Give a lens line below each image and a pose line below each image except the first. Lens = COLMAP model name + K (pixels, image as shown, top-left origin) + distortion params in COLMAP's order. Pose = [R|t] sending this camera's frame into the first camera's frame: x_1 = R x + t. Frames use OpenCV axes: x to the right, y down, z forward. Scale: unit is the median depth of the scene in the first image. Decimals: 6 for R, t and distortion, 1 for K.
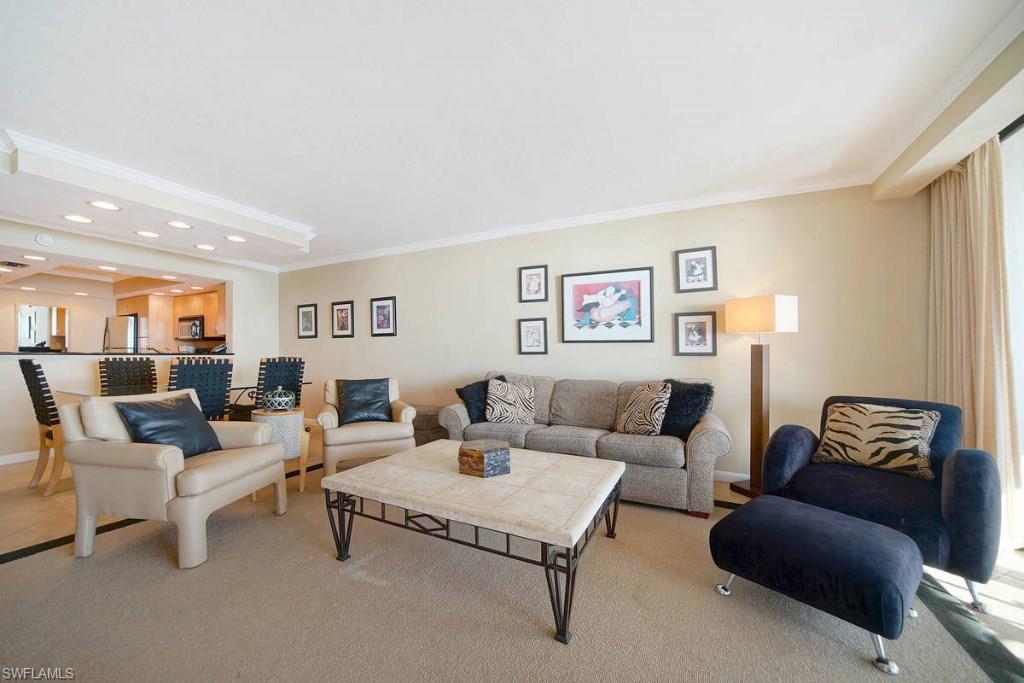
lens RADIAL K [[394.8, 0, 514.9], [0, 394.8, 339.5], [0, 0, 1]] dist [-0.001504, -0.000047]
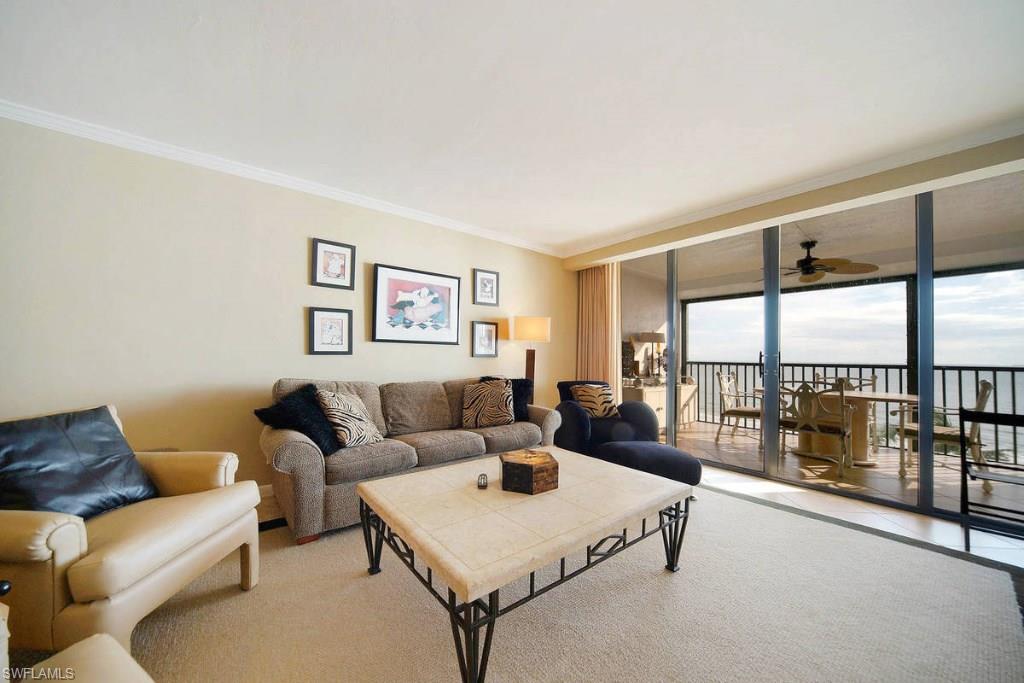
lens RADIAL K [[374.2, 0, 512.4], [0, 374.2, 335.6], [0, 0, 1]] dist [-0.008194, -0.000001]
pose [[0.399296, 0.049861, 0.915465, -0.540595], [-0.044940, 0.998384, -0.034776, 0.010533], [-0.915720, -0.027255, 0.400892, 0.418920]]
